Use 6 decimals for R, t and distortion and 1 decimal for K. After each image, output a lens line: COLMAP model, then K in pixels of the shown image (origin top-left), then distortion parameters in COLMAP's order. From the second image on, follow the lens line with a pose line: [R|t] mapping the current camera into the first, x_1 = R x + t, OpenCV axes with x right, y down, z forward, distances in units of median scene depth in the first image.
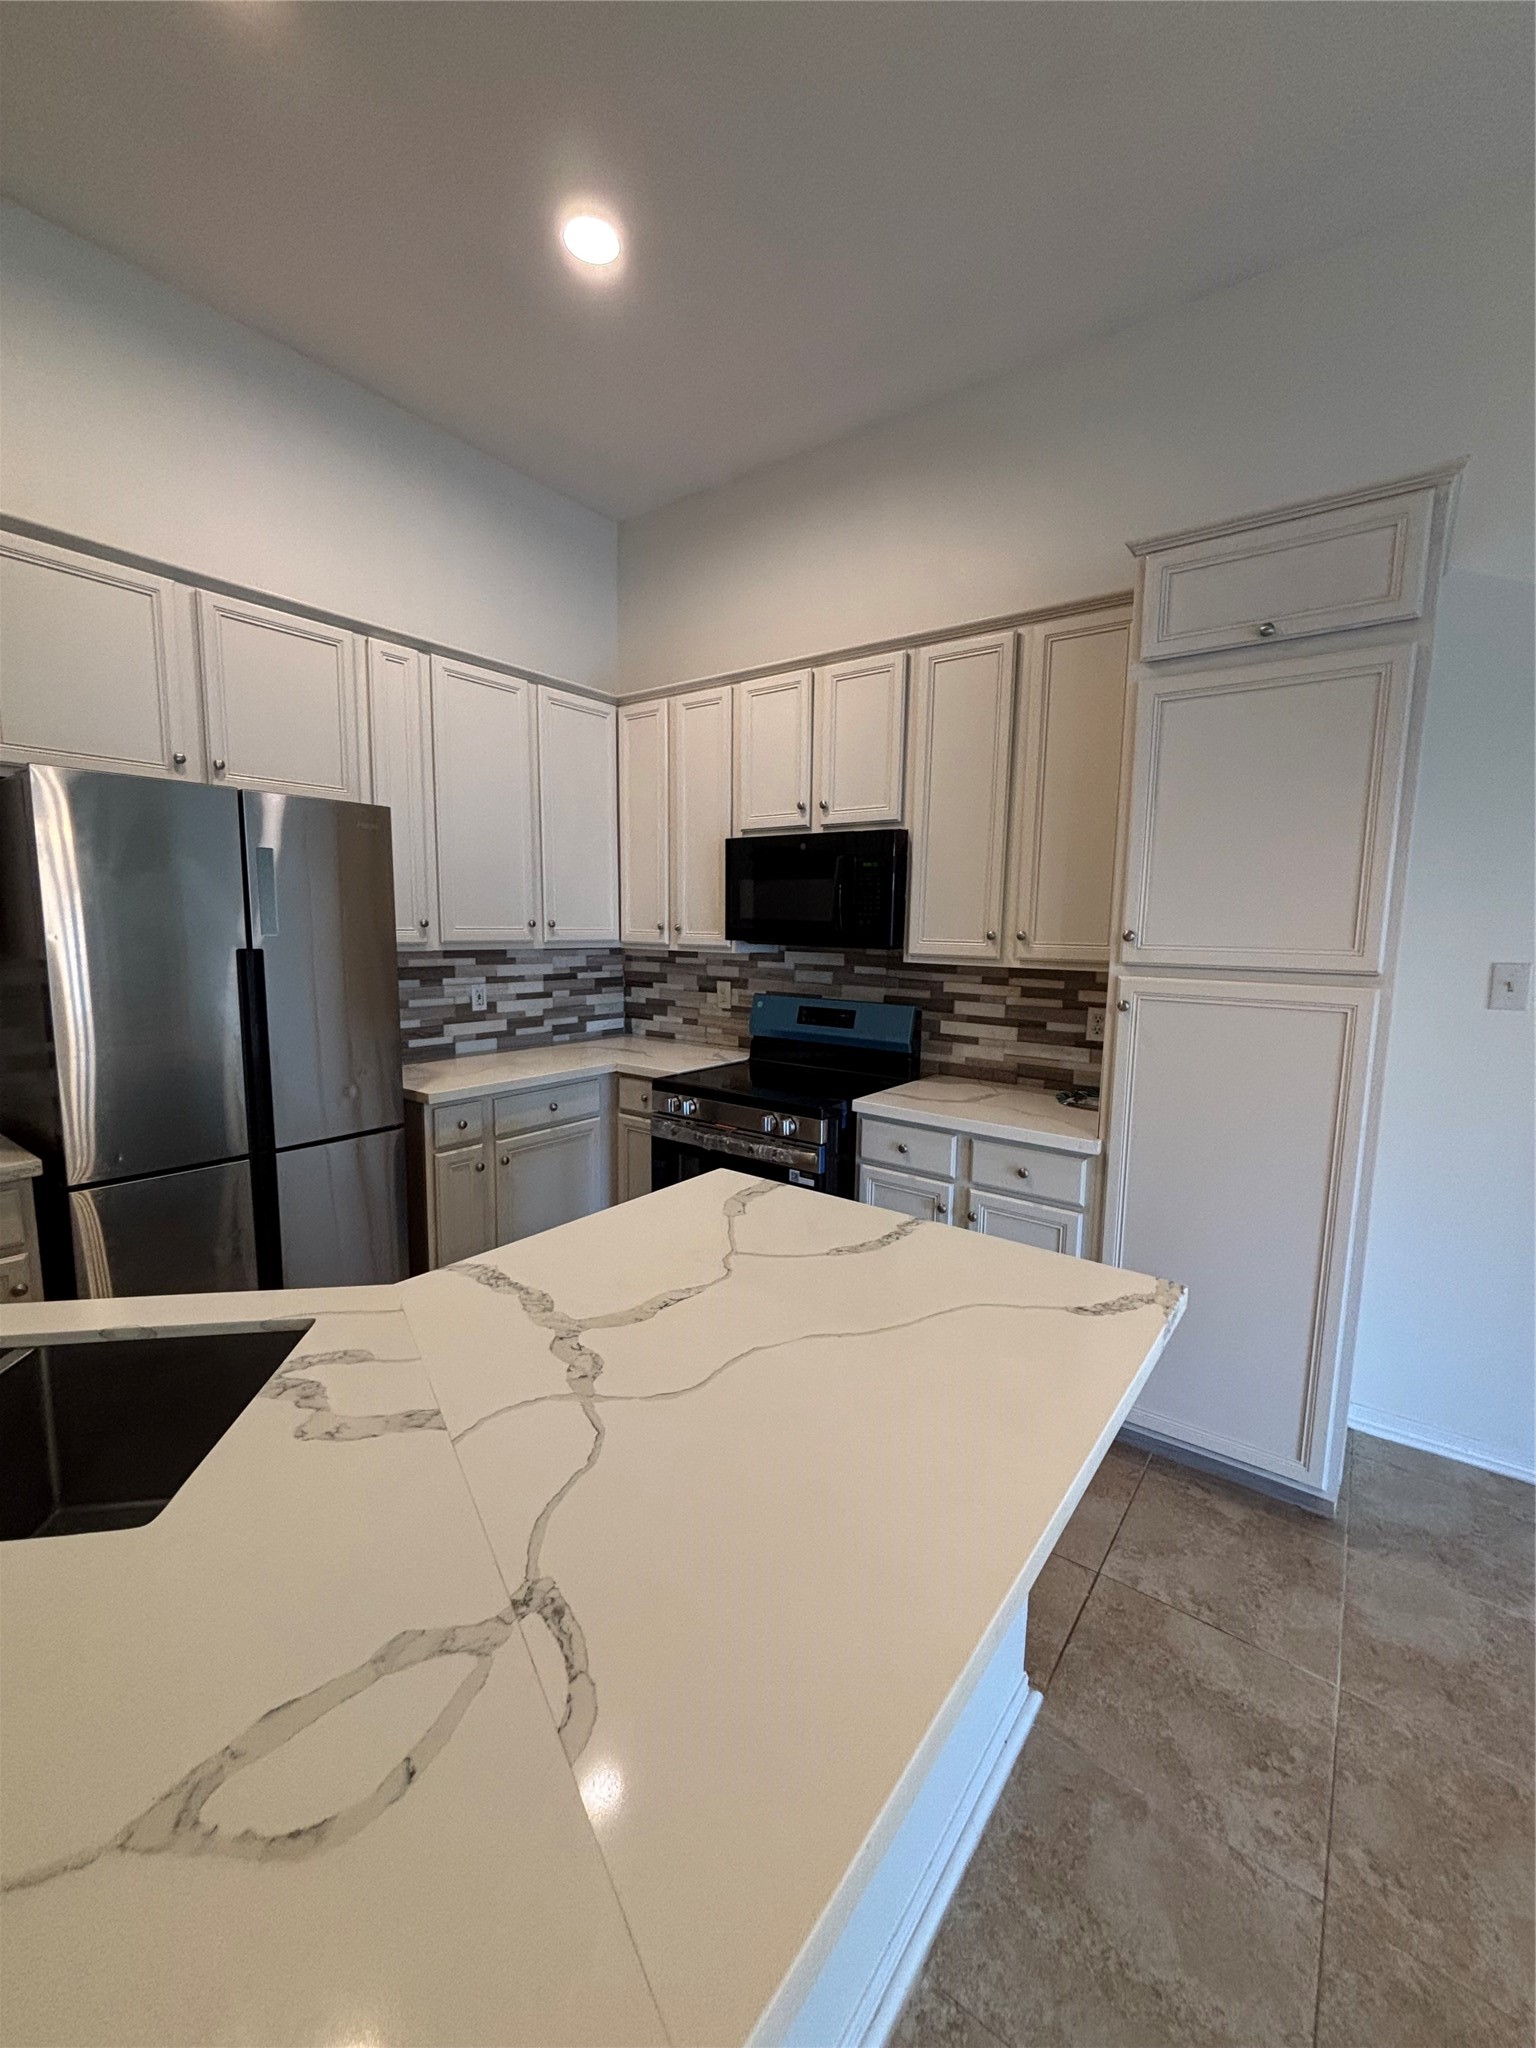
lens RADIAL K [[824.7, 0, 769.2], [0, 824.7, 1023.8], [0, 0, 1]] dist [0.003480, -0.000551]
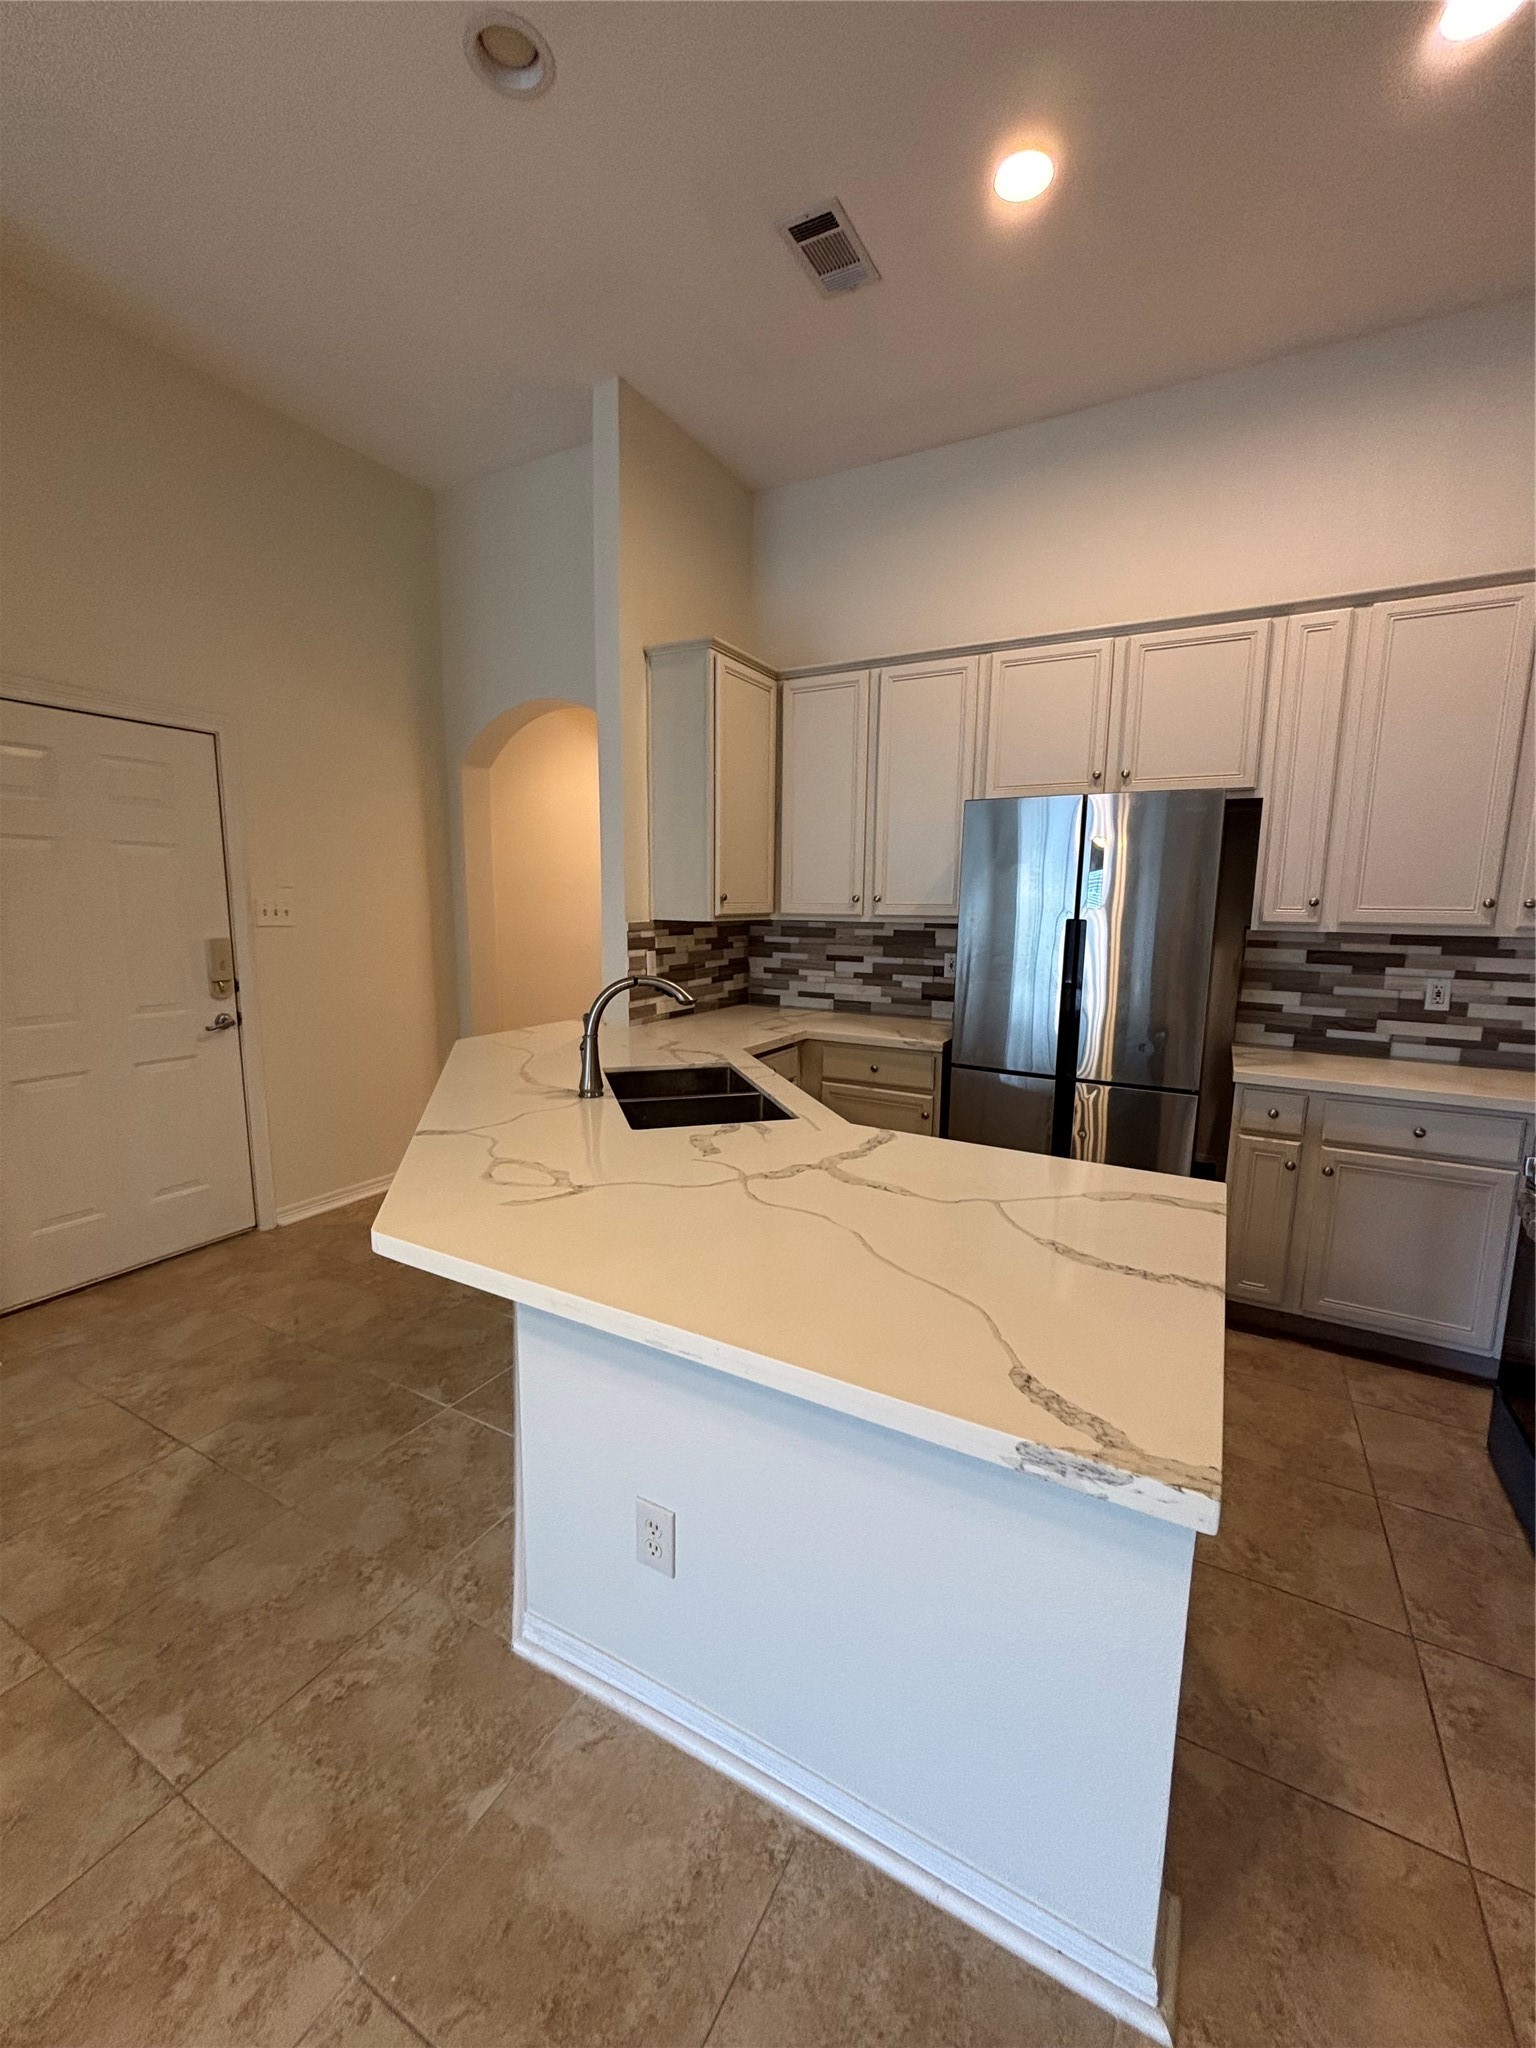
lens RADIAL K [[824.7, 0, 770.3], [0, 824.7, 1020.9], [0, 0, 1]] dist [0.003480, -0.000551]
pose [[0.140809, 0.134893, -0.980804, 0.402477], [-0.135865, 0.983934, 0.115818, -0.012006], [0.980670, 0.116949, 0.156874, 0.237070]]
